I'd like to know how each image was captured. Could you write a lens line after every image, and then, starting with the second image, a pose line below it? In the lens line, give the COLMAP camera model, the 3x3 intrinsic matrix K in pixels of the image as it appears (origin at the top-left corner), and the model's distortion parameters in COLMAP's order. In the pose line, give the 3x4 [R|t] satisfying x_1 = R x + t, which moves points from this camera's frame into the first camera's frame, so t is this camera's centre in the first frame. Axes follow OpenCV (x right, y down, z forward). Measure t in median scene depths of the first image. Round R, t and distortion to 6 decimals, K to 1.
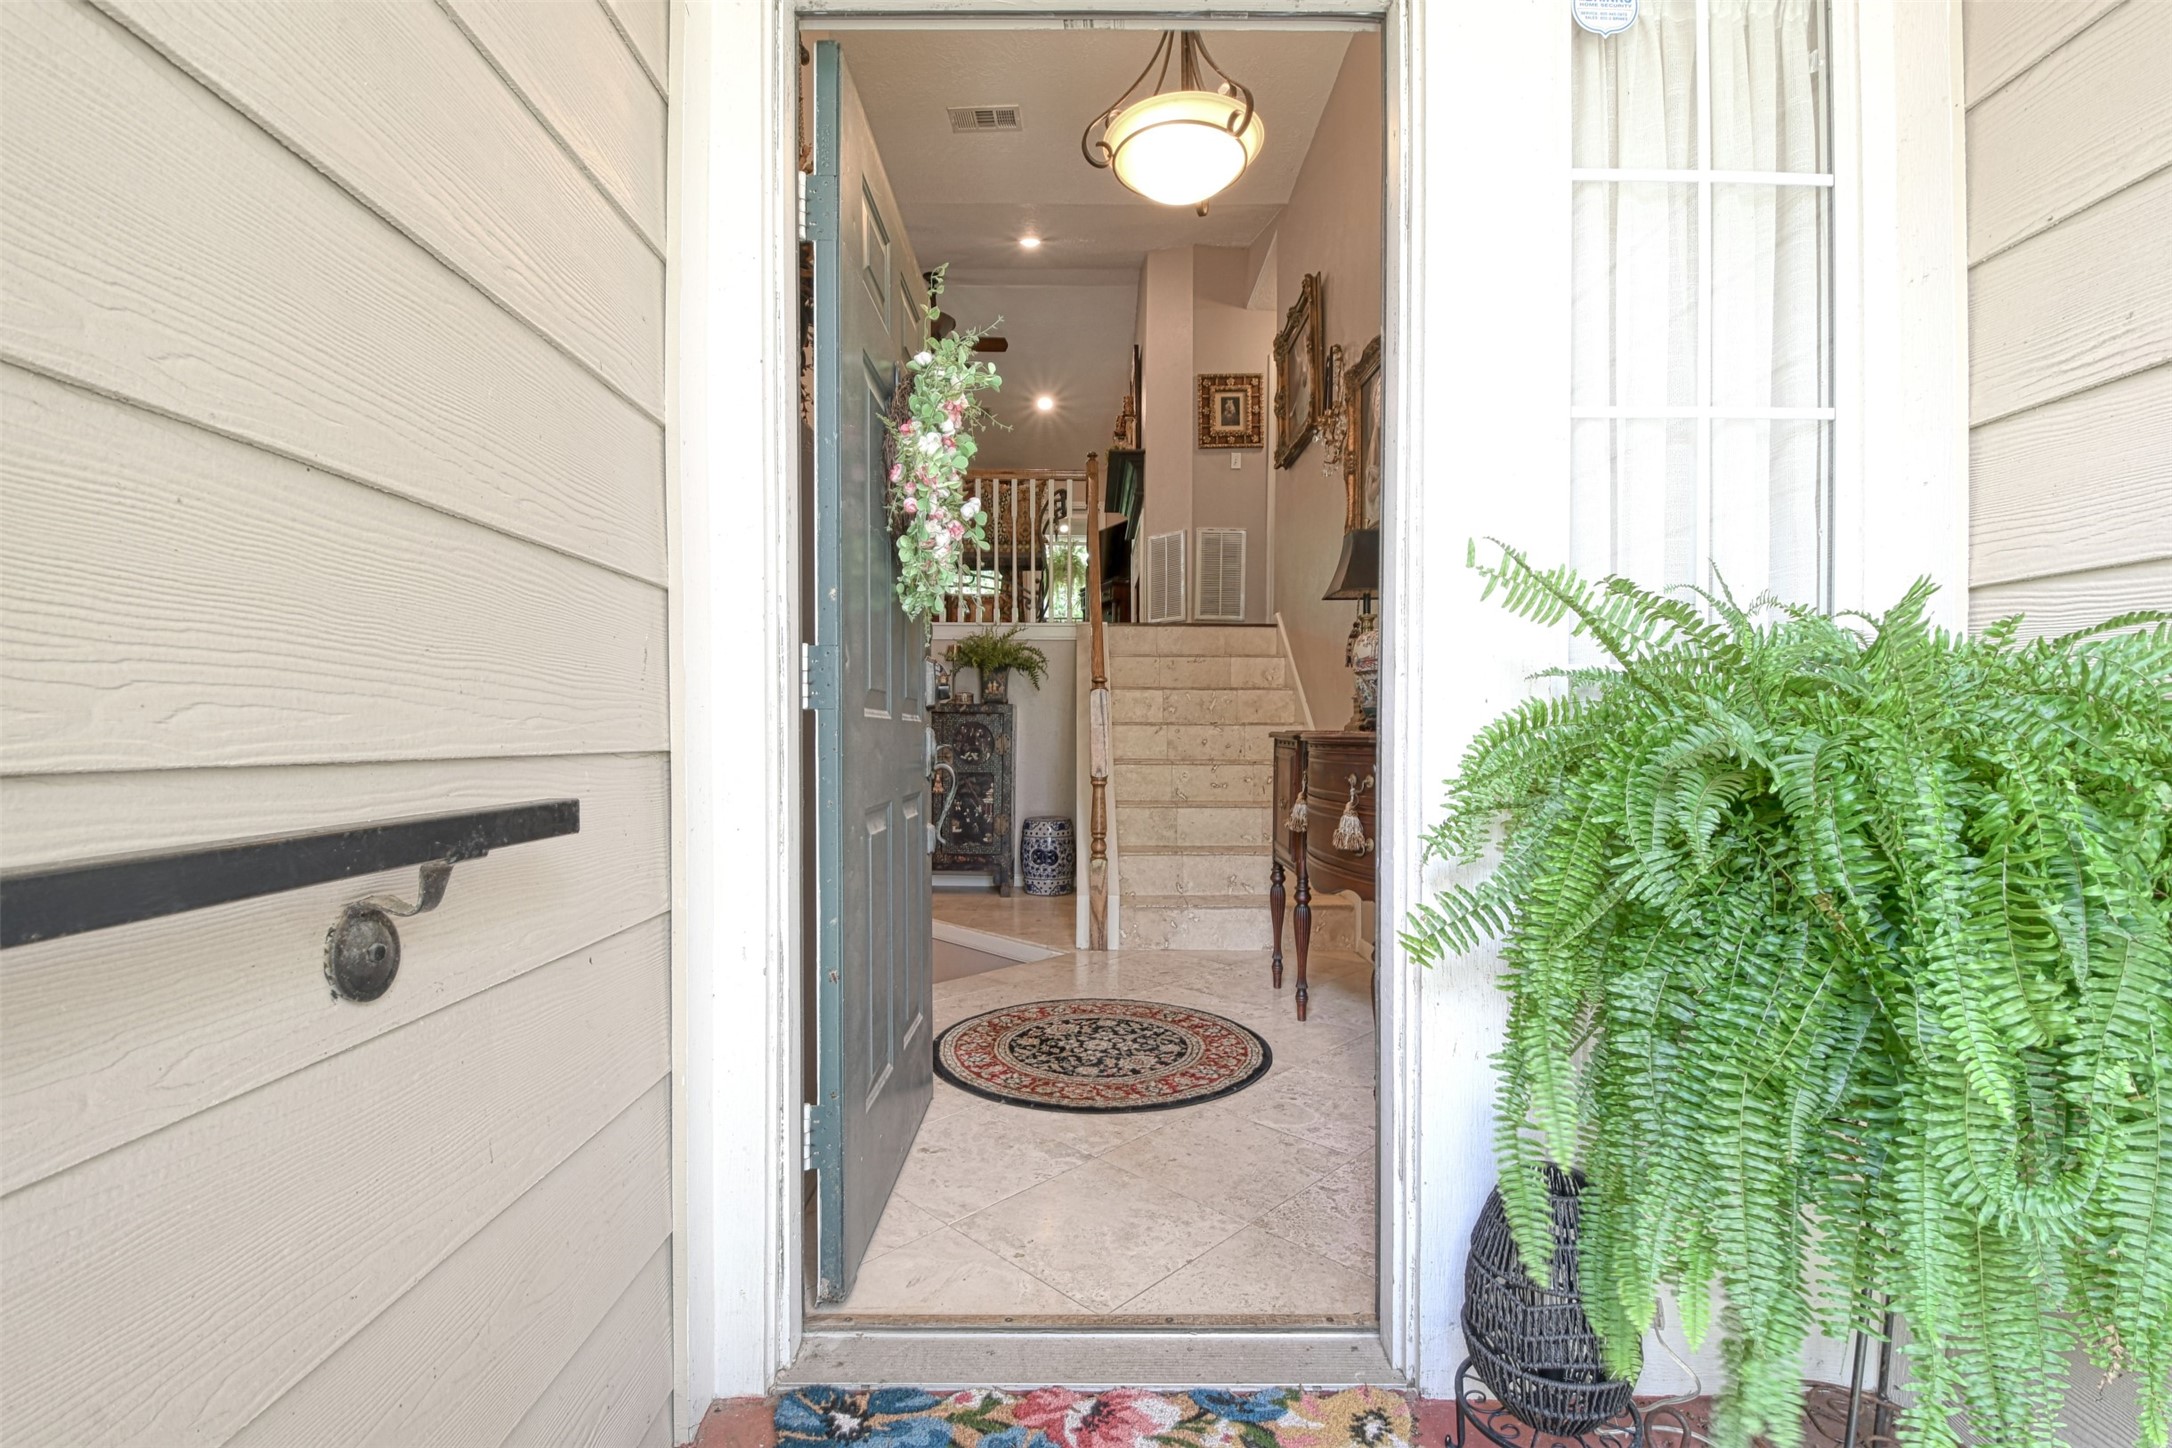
lens RADIAL K [[964.4, 0, 1082.2], [0, 964.4, 735.3], [0, 0, 1]] dist [-0.014306, -0.003787]
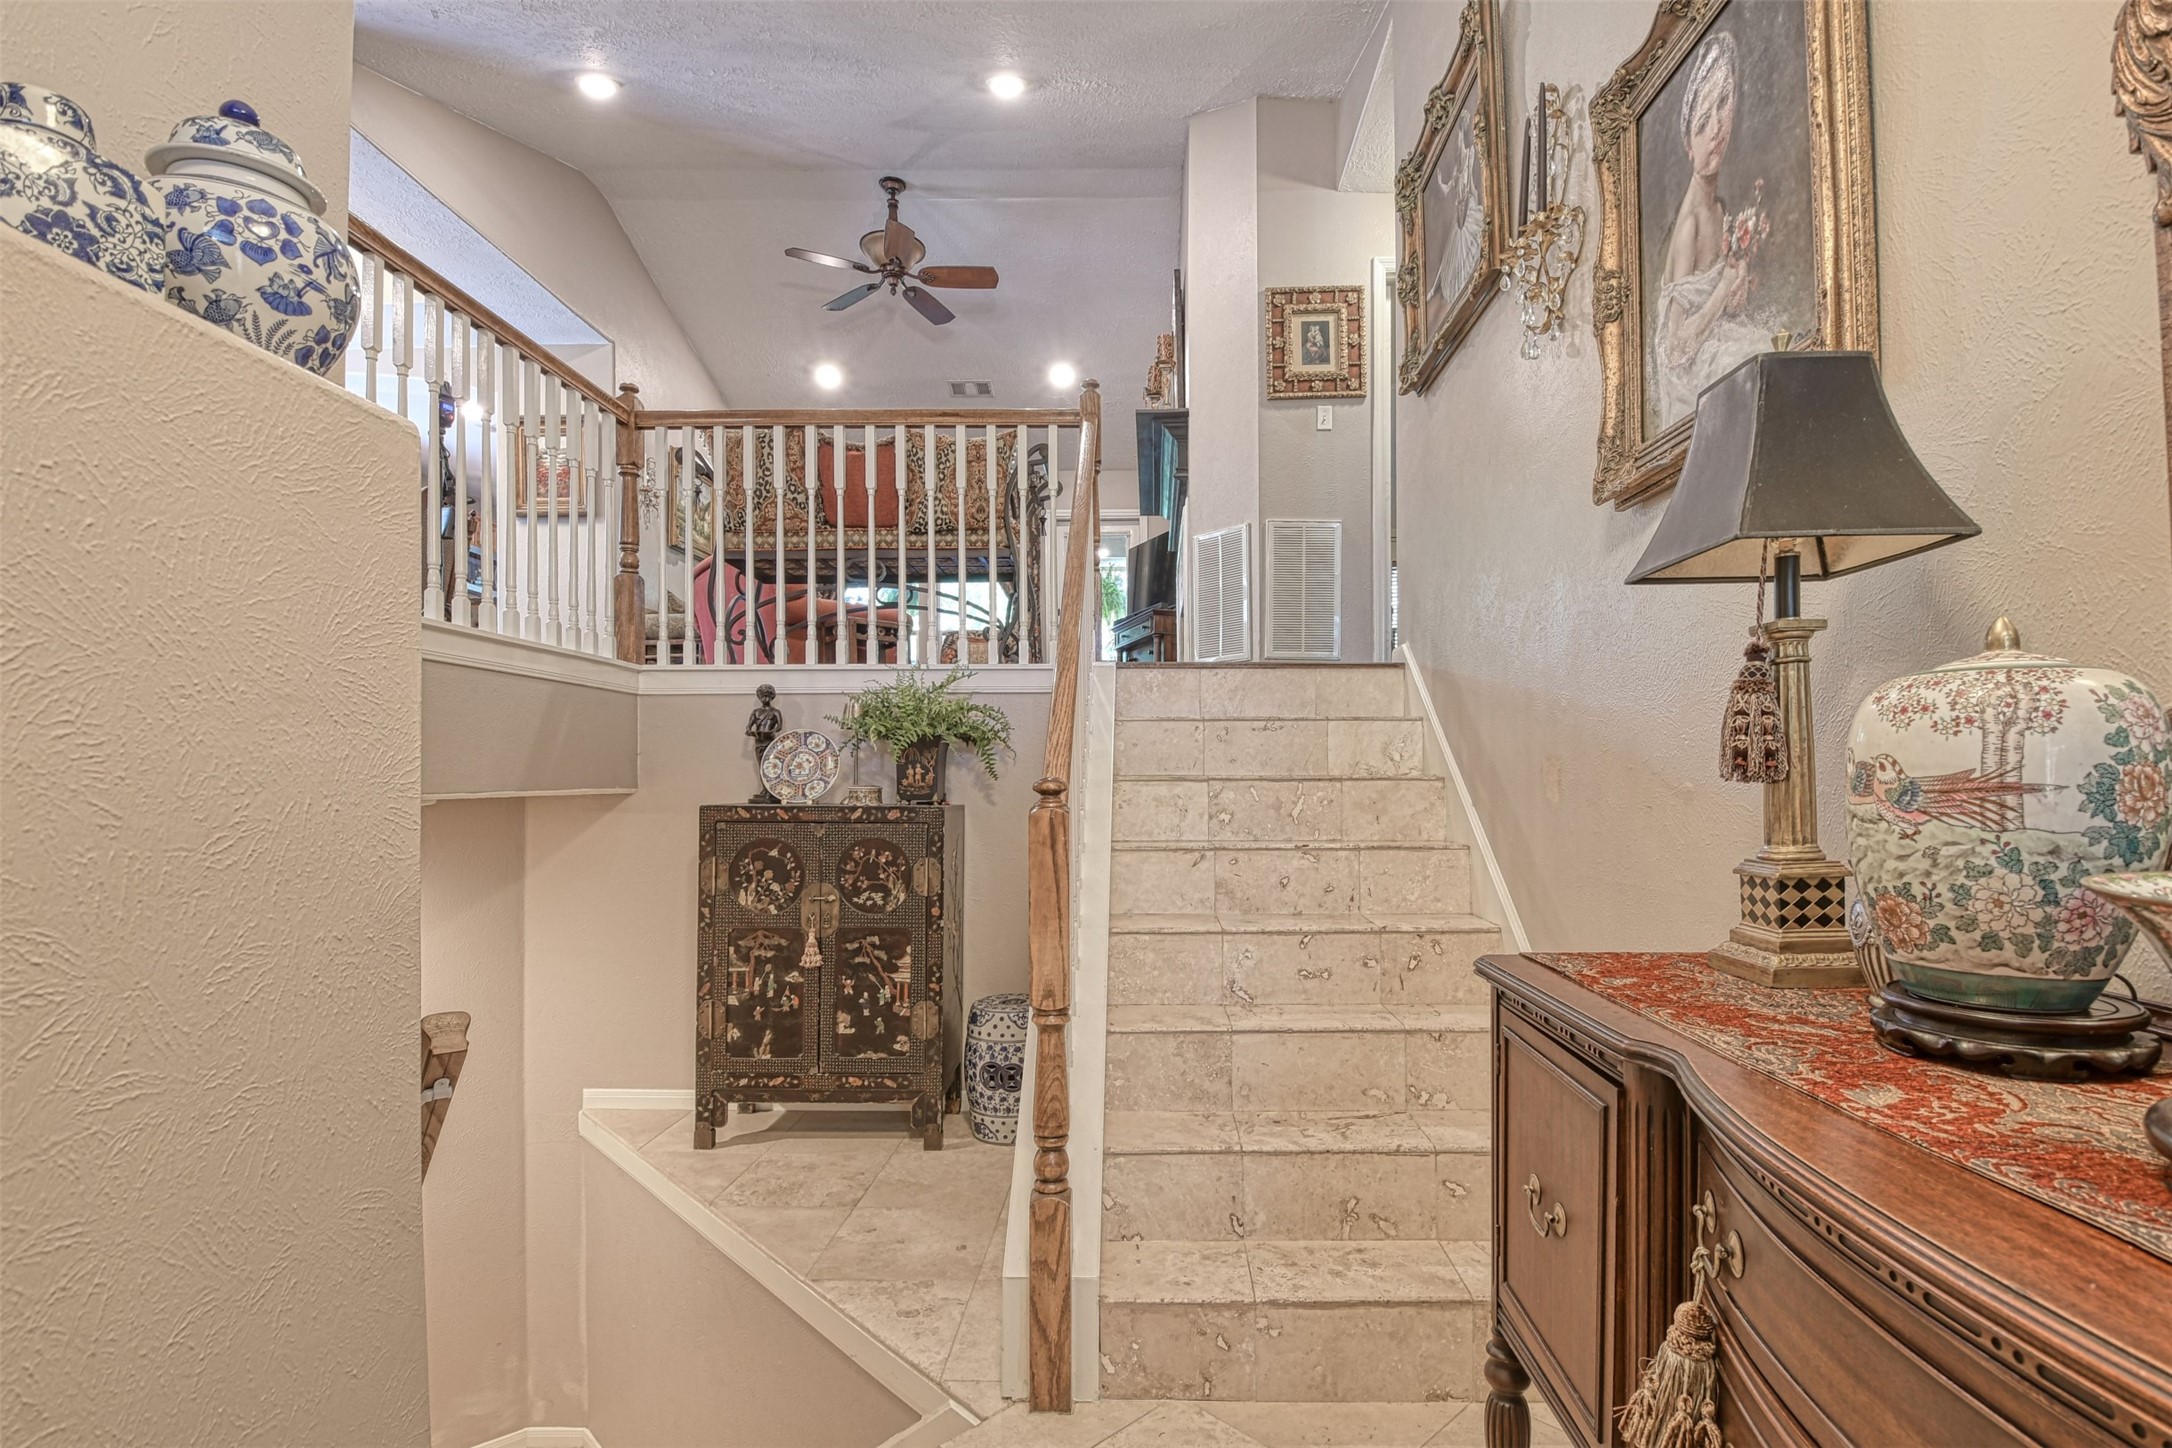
lens RADIAL K [[964.4, 0, 1124.9], [0, 964.4, 757.2], [0, 0, 1]] dist [-0.014306, -0.003787]
pose [[0.999591, -0.006353, -0.027888, 0.040077], [0.005677, 0.999689, -0.024268, -0.037532], [0.028033, 0.024100, 0.999316, 0.345627]]
